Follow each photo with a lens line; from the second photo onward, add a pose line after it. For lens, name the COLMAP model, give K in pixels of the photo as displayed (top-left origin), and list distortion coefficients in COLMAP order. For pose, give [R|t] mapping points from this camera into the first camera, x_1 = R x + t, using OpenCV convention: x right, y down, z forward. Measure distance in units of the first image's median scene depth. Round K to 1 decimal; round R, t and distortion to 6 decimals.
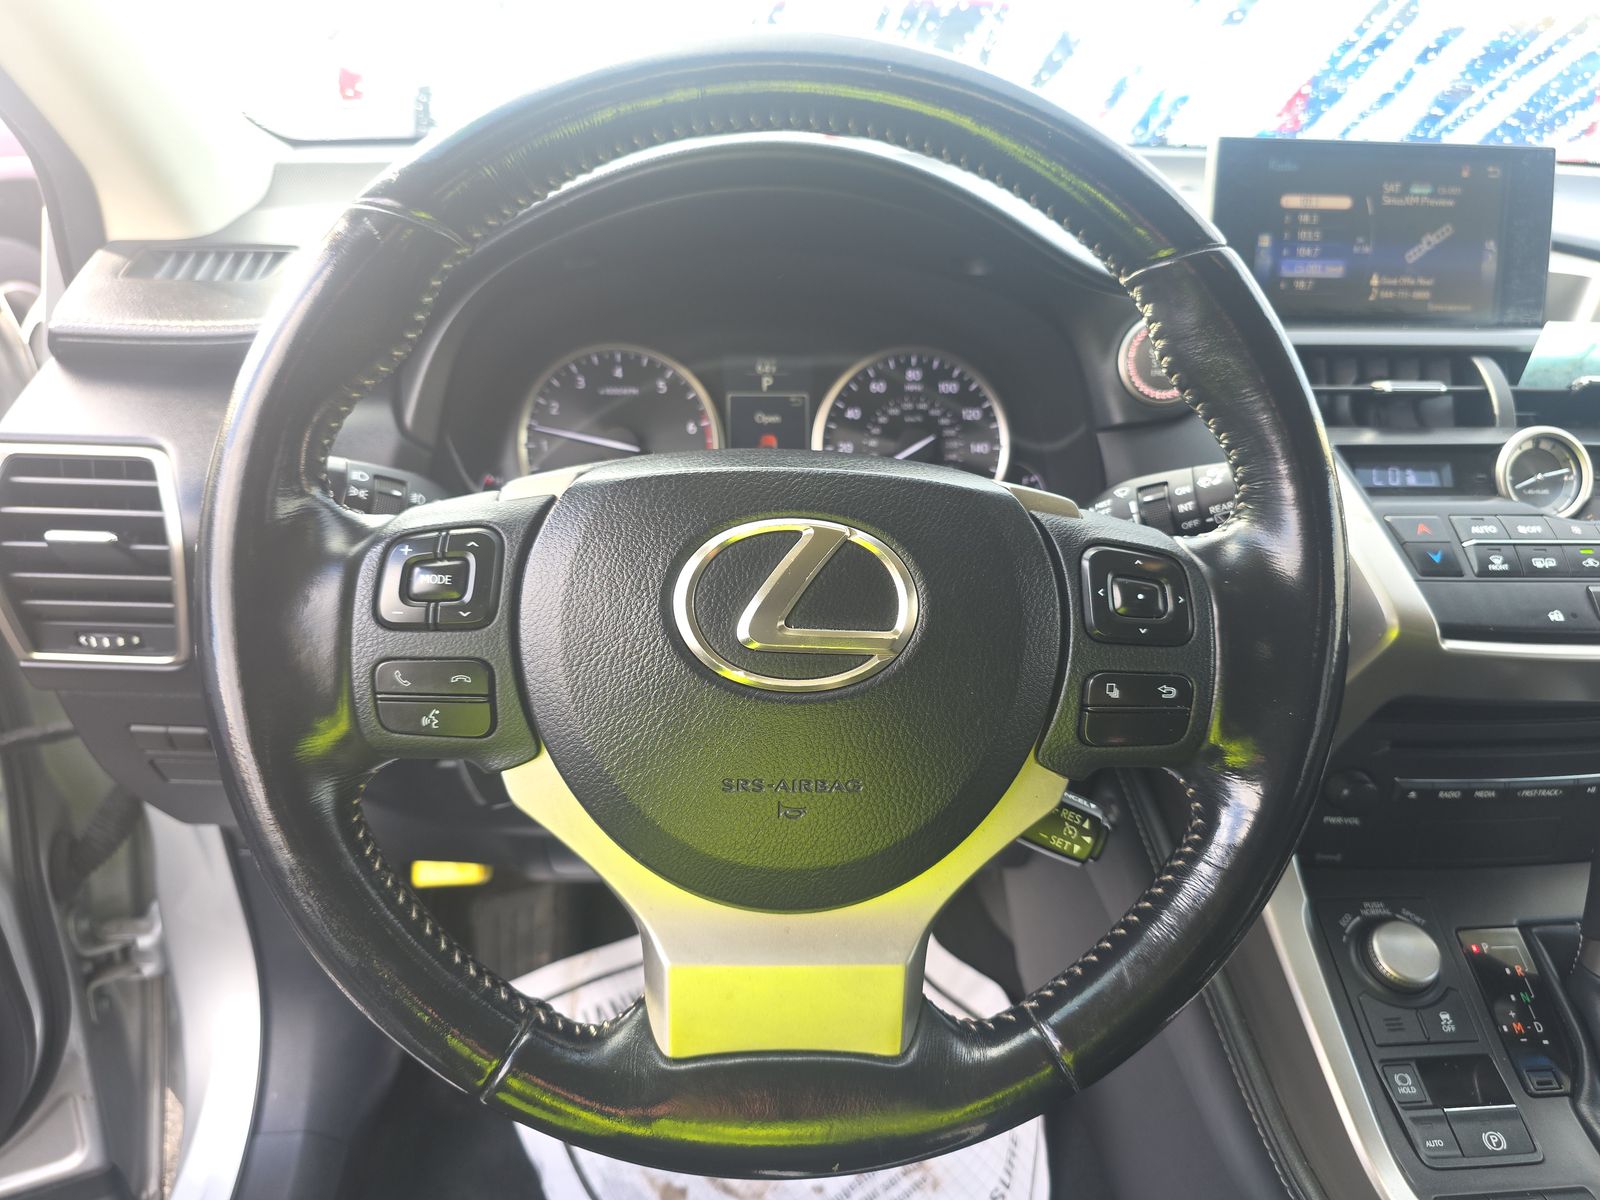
lens RADIAL K [[1066.6, 0, 803.8], [0, 1066.6, 603.3], [0, 0, 1]] dist [-0.003693, -0.013703]
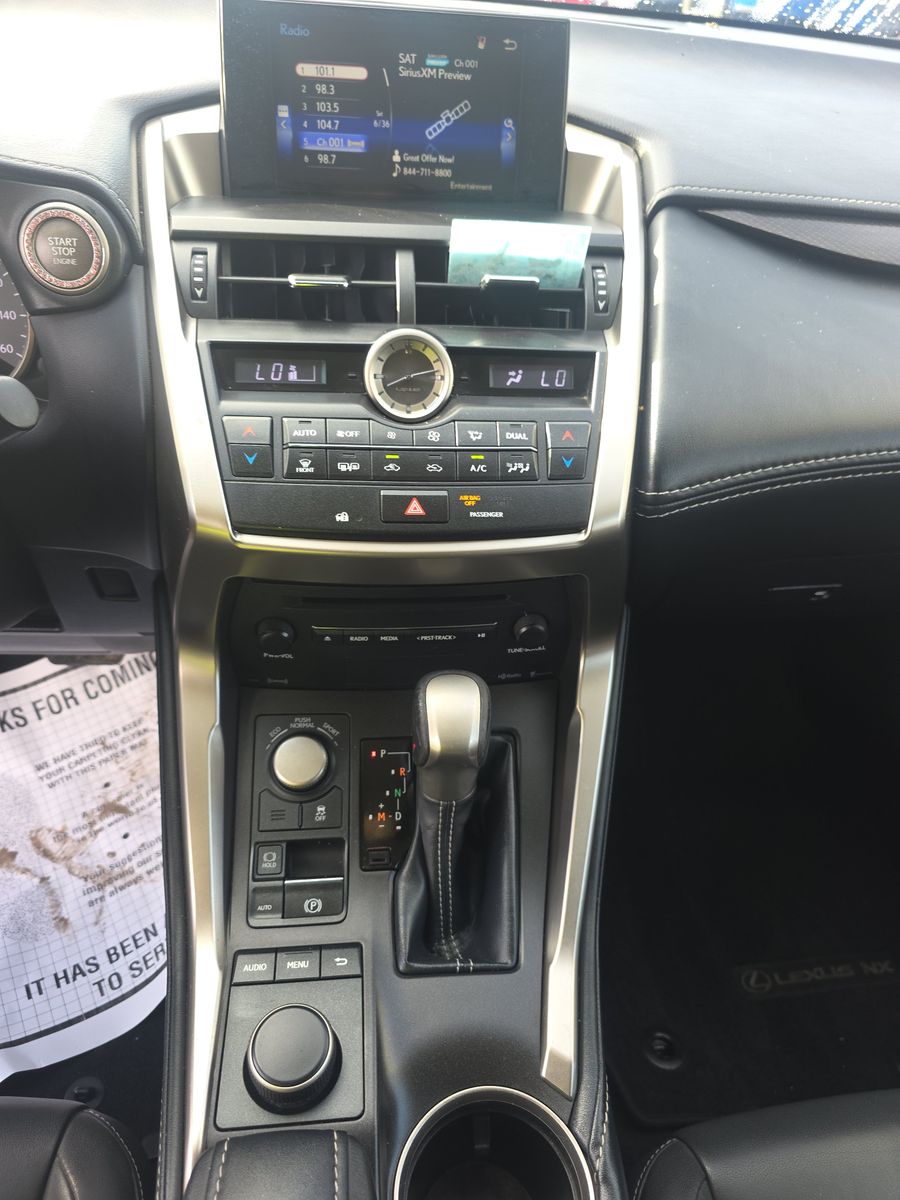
lens RADIAL K [[799.9, 0, 448.4], [0, 799.9, 605.0], [0, 0, 1]] dist [-0.003693, -0.013703]
pose [[0.998463, 0.012987, 0.053875, 0.641313], [-0.027972, 0.957333, 0.287630, -0.121956], [-0.047841, -0.288695, 0.956225, 0.119515]]
